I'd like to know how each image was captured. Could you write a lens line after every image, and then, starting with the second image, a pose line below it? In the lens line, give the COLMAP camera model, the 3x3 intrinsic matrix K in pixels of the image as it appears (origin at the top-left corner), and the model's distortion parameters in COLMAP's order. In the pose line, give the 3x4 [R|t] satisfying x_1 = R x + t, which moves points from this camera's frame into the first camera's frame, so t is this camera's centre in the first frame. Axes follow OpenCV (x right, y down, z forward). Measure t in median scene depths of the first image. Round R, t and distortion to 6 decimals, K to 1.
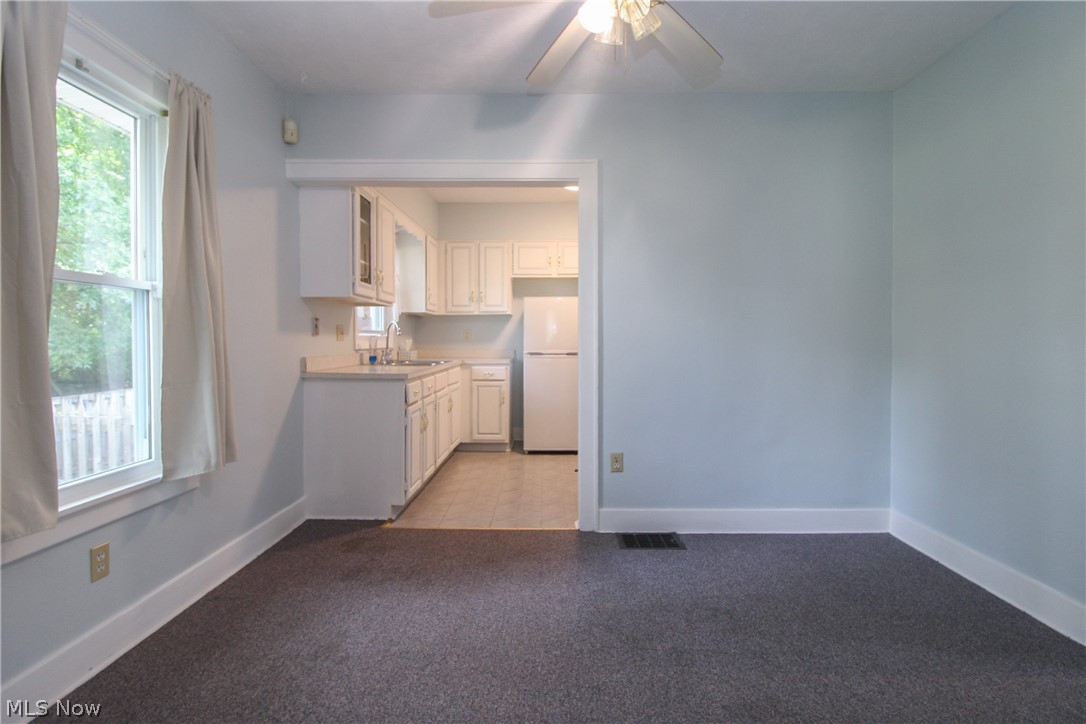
lens RADIAL K [[521.4, 0, 547.4], [0, 521.4, 345.2], [0, 0, 1]] dist [0.000763, -0.013193]
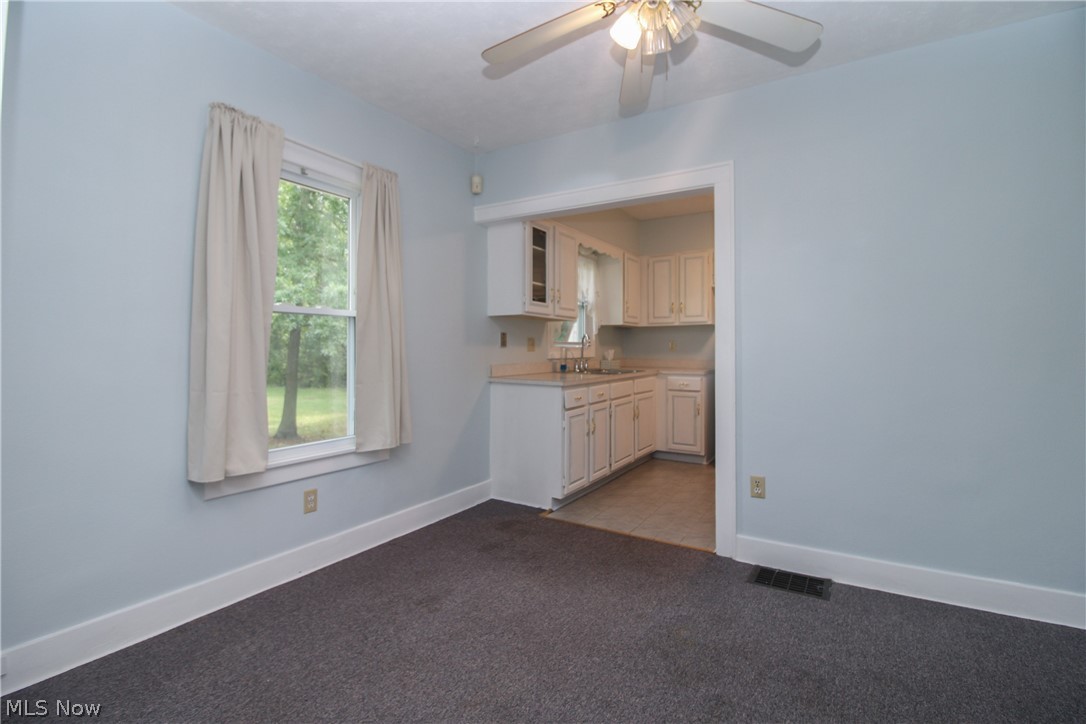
lens RADIAL K [[503.1, 0, 549.2], [0, 503.1, 345.0], [0, 0, 1]] dist [-0.001449, -0.013322]
pose [[0.858695, -0.002830, -0.512479, 0.240626], [-0.006115, 0.999857, -0.015767, -0.005978], [0.512450, 0.016673, 0.858555, 0.052046]]
